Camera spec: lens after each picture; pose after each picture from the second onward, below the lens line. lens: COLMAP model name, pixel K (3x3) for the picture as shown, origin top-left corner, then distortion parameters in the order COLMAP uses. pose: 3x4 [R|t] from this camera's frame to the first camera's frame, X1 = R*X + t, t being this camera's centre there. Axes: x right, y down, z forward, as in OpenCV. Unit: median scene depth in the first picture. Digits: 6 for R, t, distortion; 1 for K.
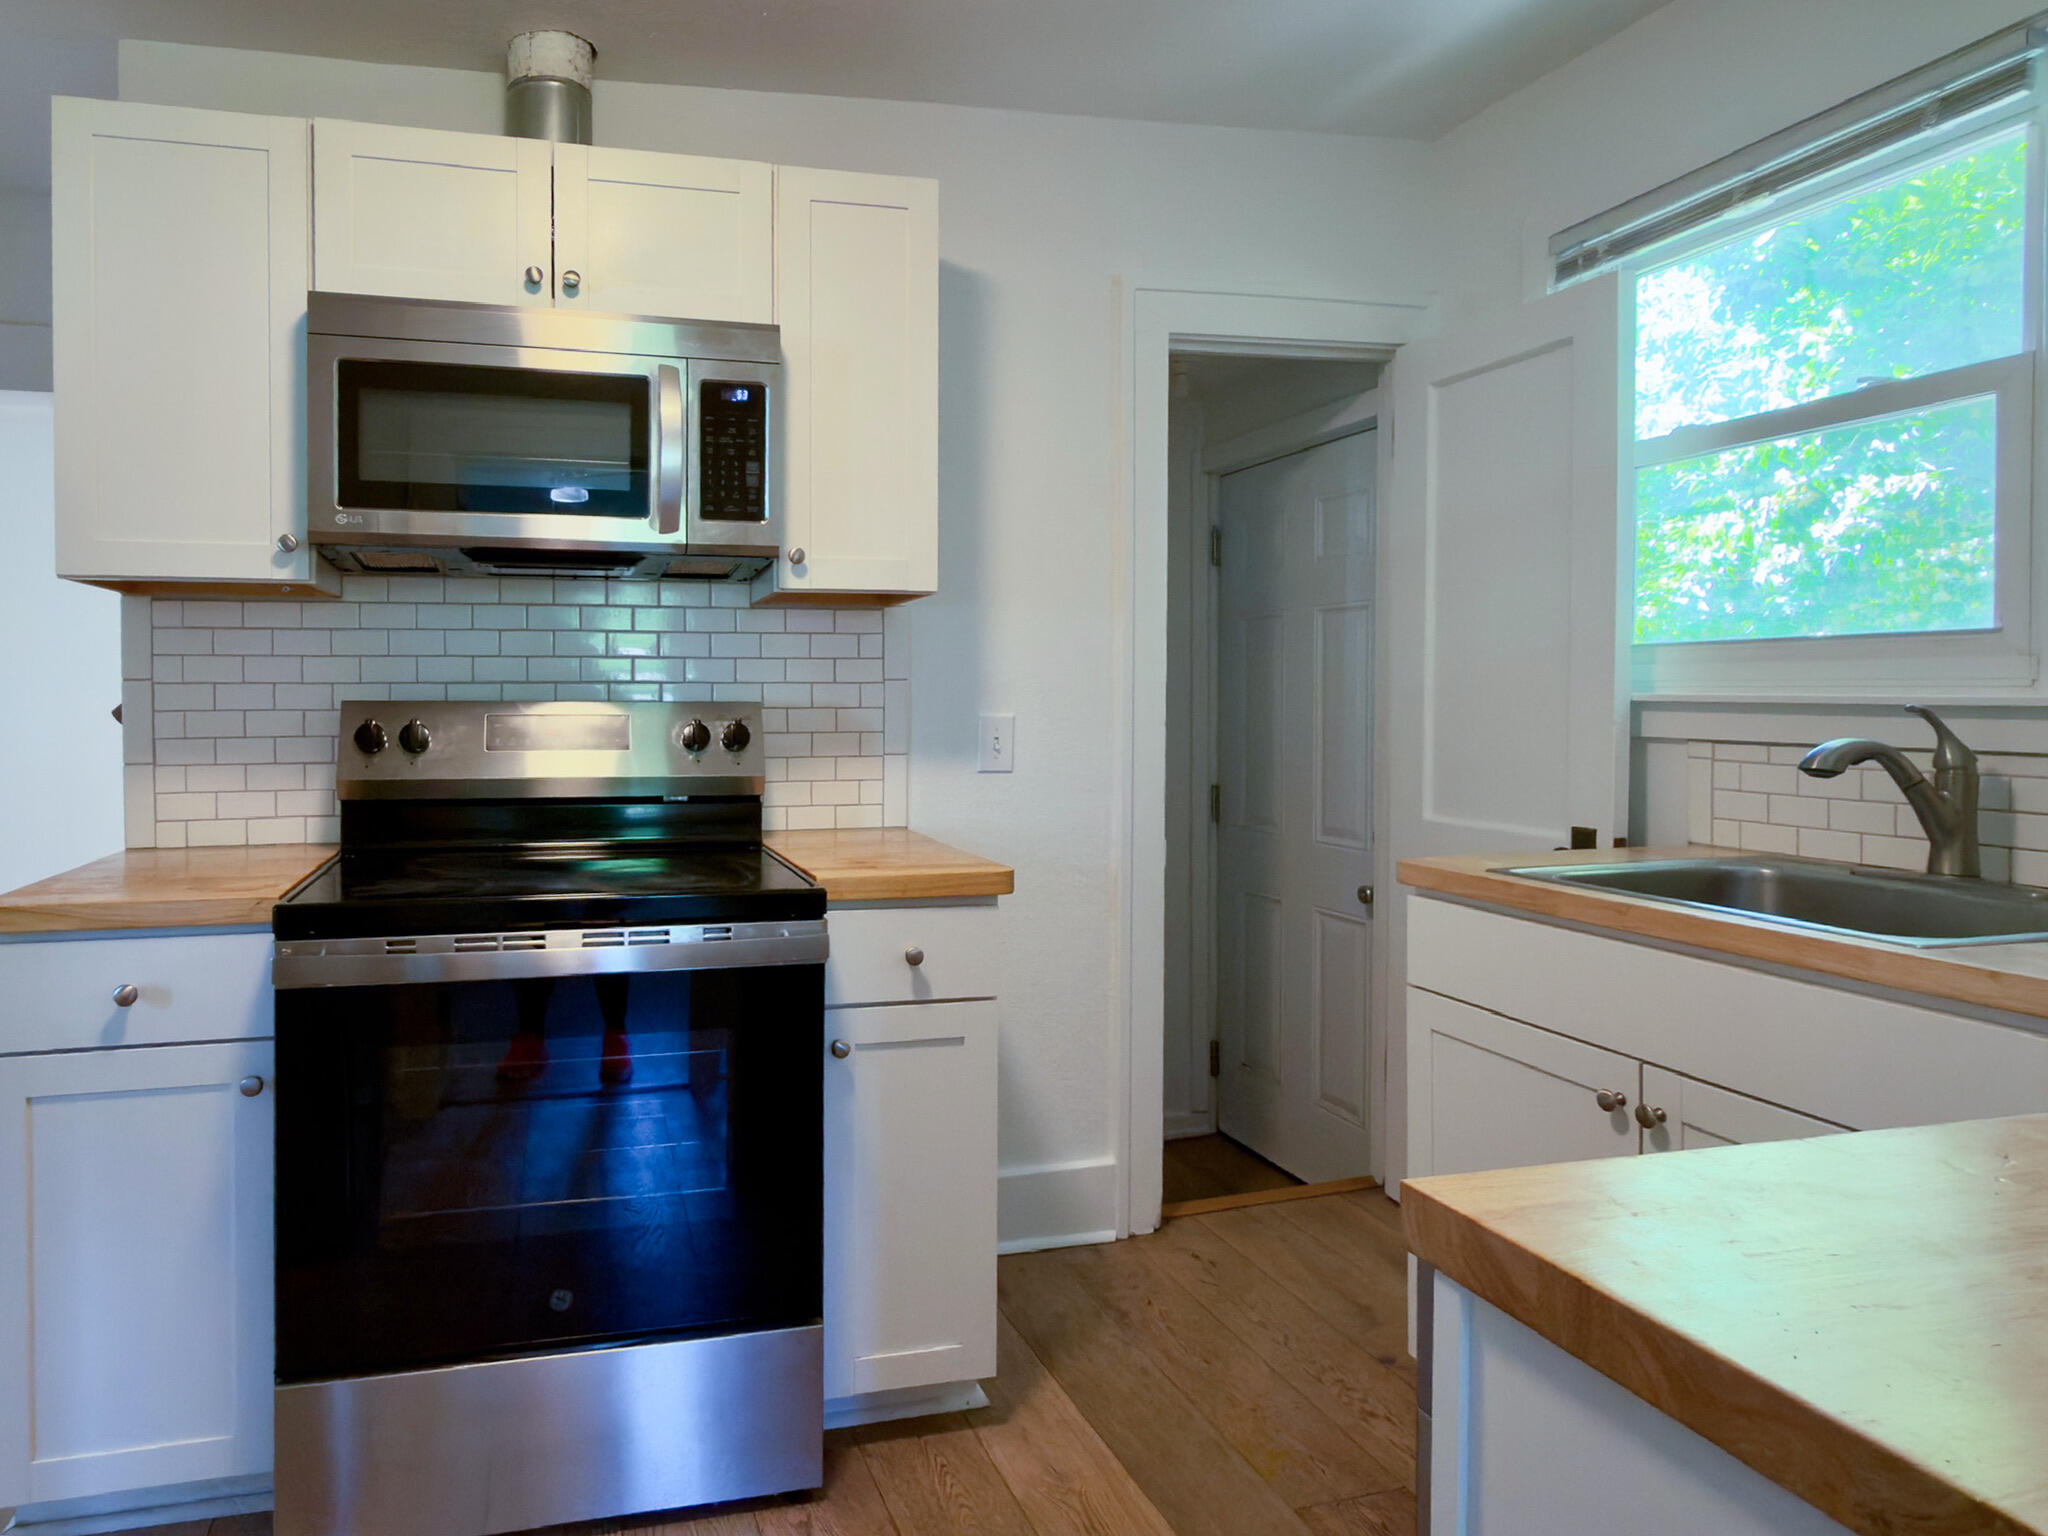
lens RADIAL K [[1246.7, 0, 806.2], [0, 1246.7, 722.6], [0, 0, 1]] dist [-0.000062, 0.001244]
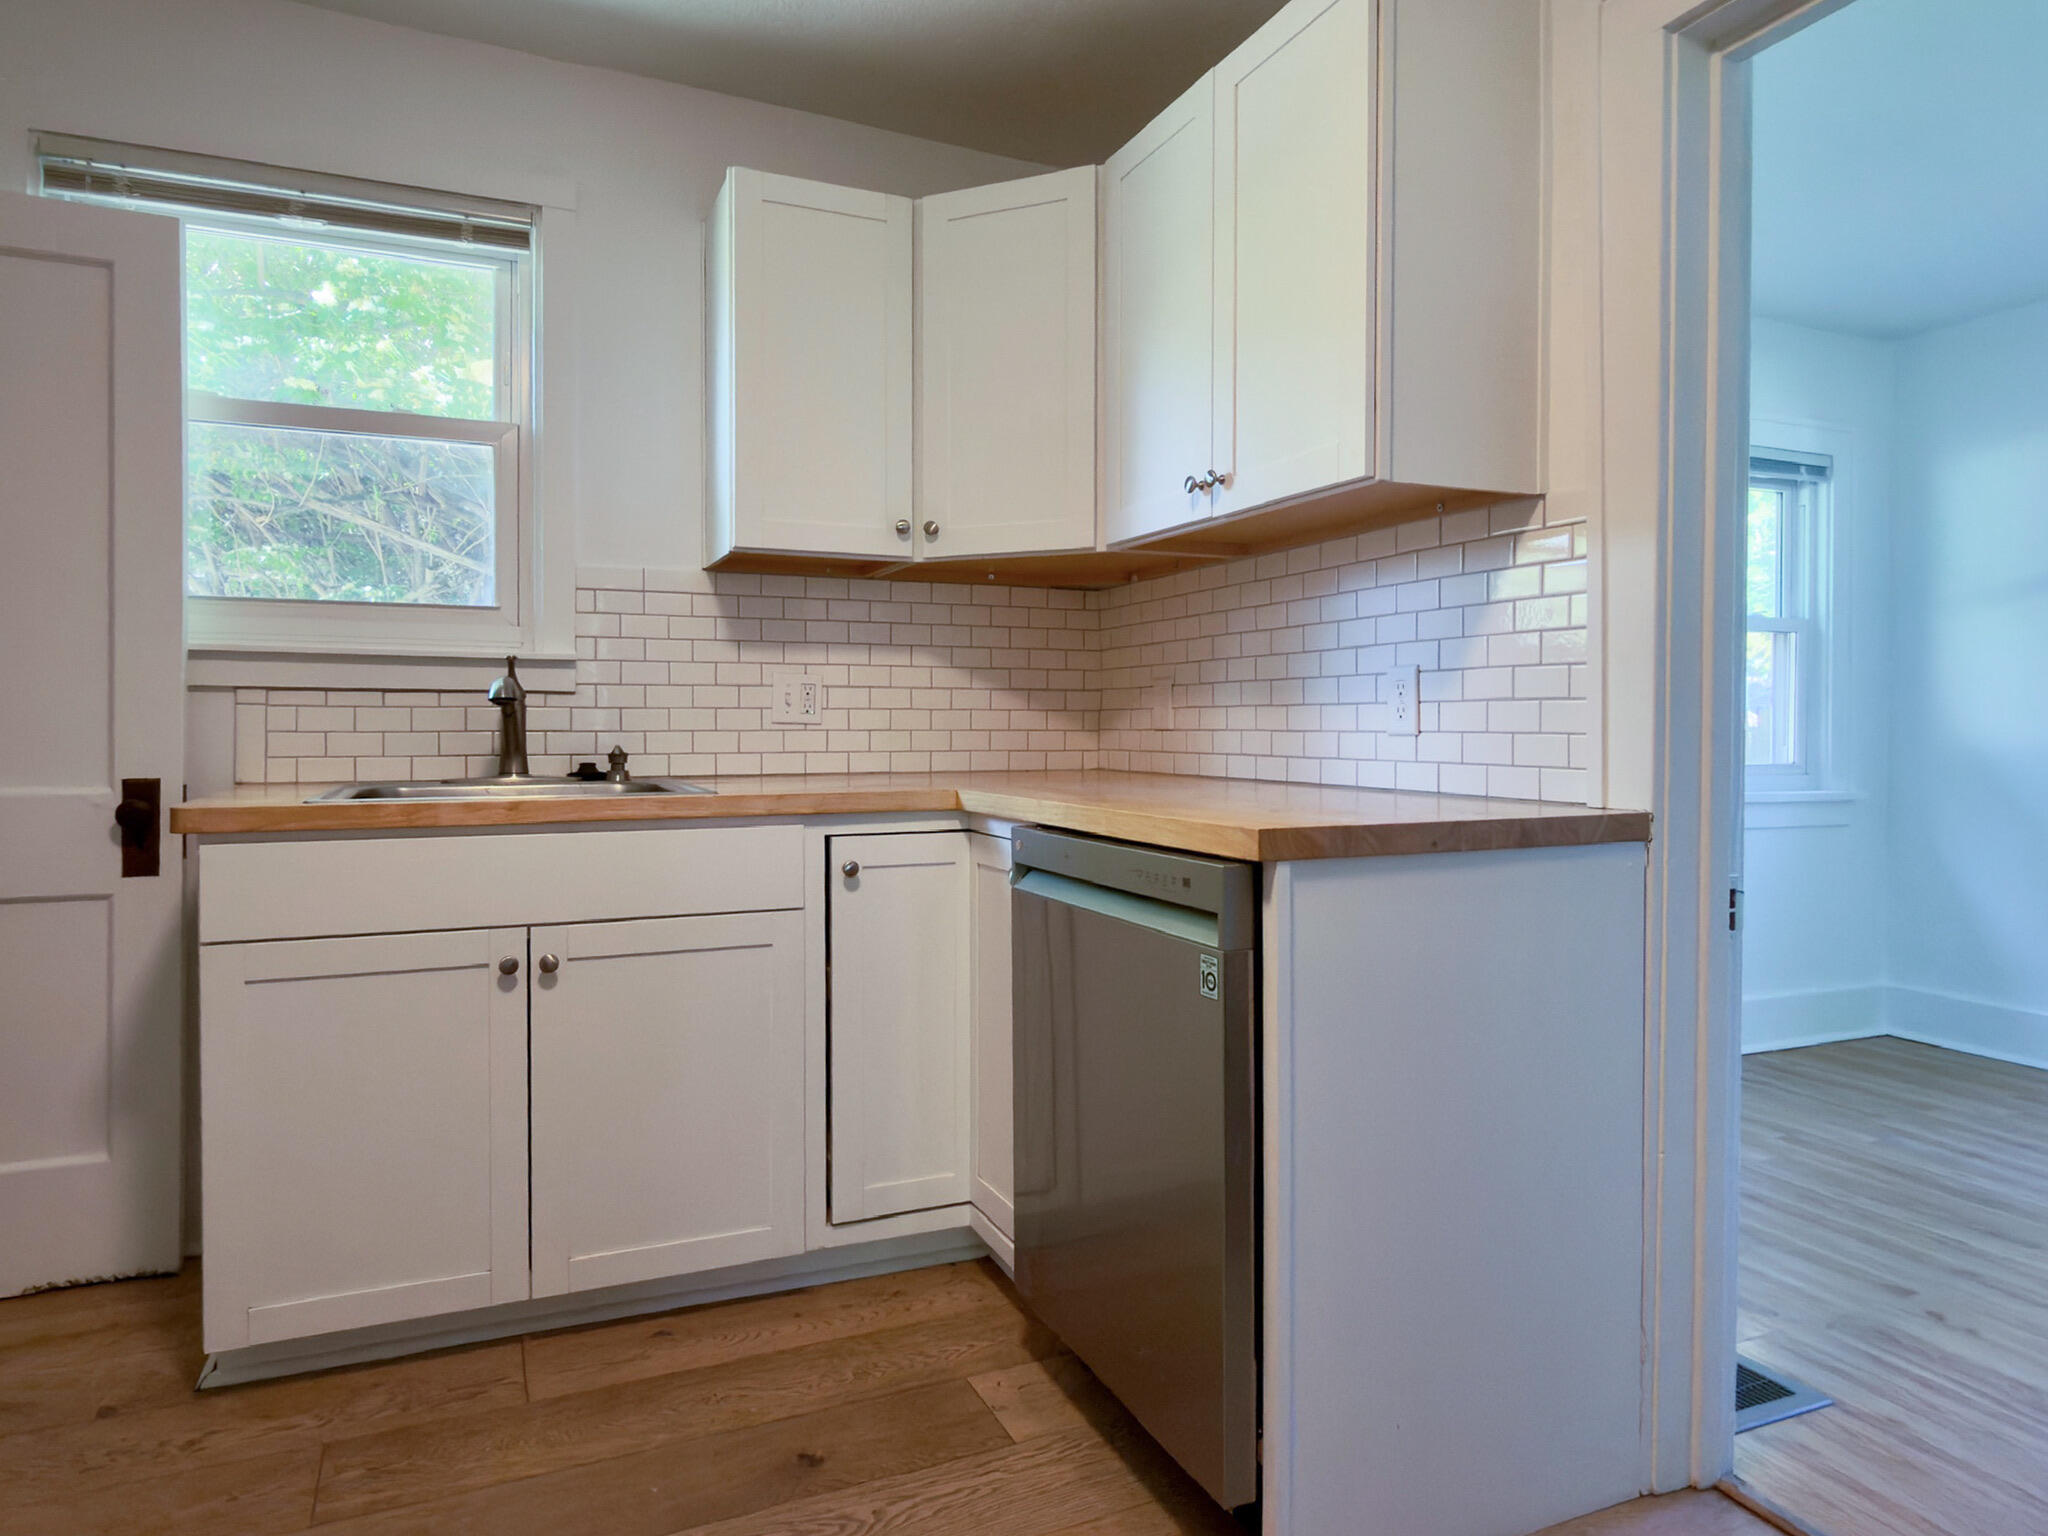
lens RADIAL K [[1221.6, 0, 991.5], [0, 1221.6, 736.5], [0, 0, 1]] dist [-0.000344, 0.000084]
pose [[-0.165251, -0.010345, 0.986197, -0.441658], [0.015725, 0.999790, 0.013123, 0.052884], [-0.986126, 0.017677, -0.165054, 0.536042]]
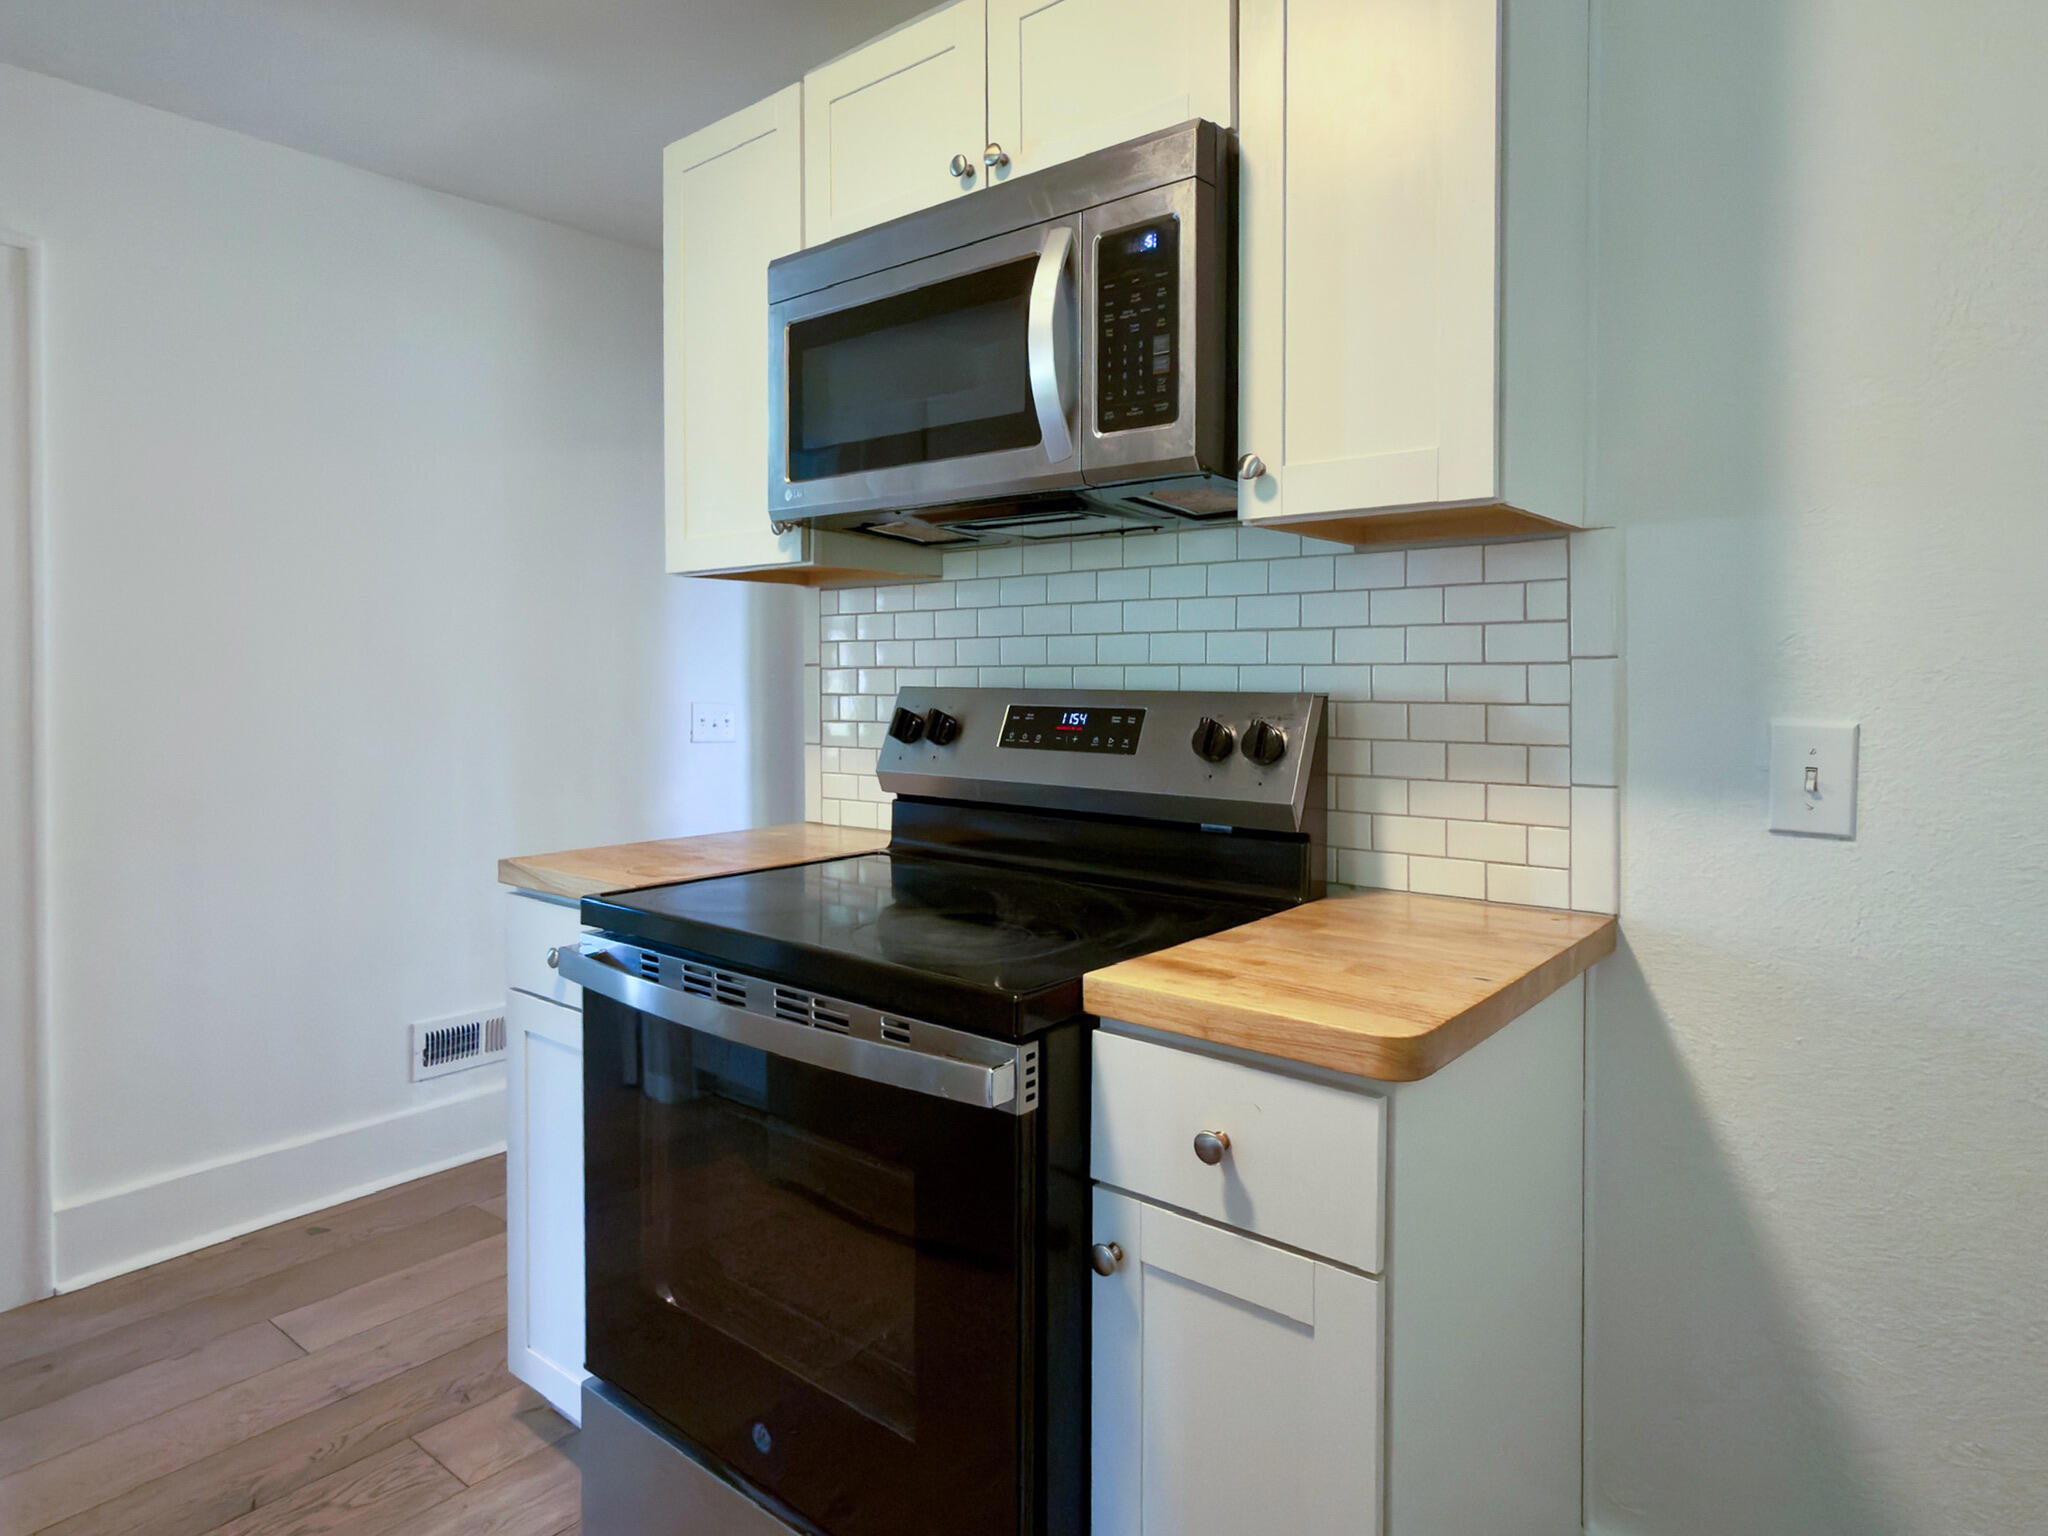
lens RADIAL K [[1212.8, 0, 1022.6], [0, 1212.8, 700.3], [0, 0, 1]] dist [-0.000226, 0.000050]
pose [[0.612196, 0.017919, -0.790503, 0.411594], [-0.017315, 0.999807, 0.009255, -0.017365], [0.790517, 0.008022, 0.612388, 0.519440]]
